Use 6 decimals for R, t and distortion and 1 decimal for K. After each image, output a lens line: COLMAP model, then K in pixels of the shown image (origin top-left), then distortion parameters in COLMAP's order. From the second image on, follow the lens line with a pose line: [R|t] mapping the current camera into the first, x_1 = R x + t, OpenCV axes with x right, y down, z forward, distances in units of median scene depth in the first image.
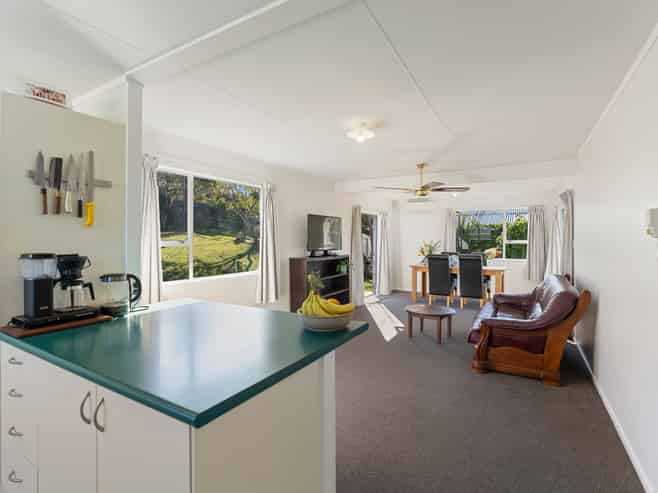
lens RADIAL K [[307.4, 0, 329.0], [0, 307.4, 246.5], [0, 0, 1]] dist [-0.000306, -0.000023]
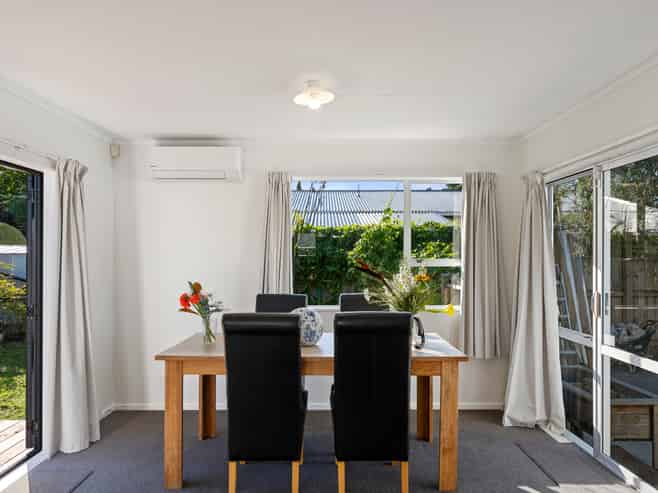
lens RADIAL K [[425.1, 0, 329.0], [0, 425.1, 246.5], [0, 0, 1]] dist [0.001024, 0.000361]
pose [[0.827158, 0.012857, 0.561822, 0.181945], [0.015628, 0.998825, -0.045867, -0.011722], [-0.561752, 0.046719, 0.825985, 0.615916]]
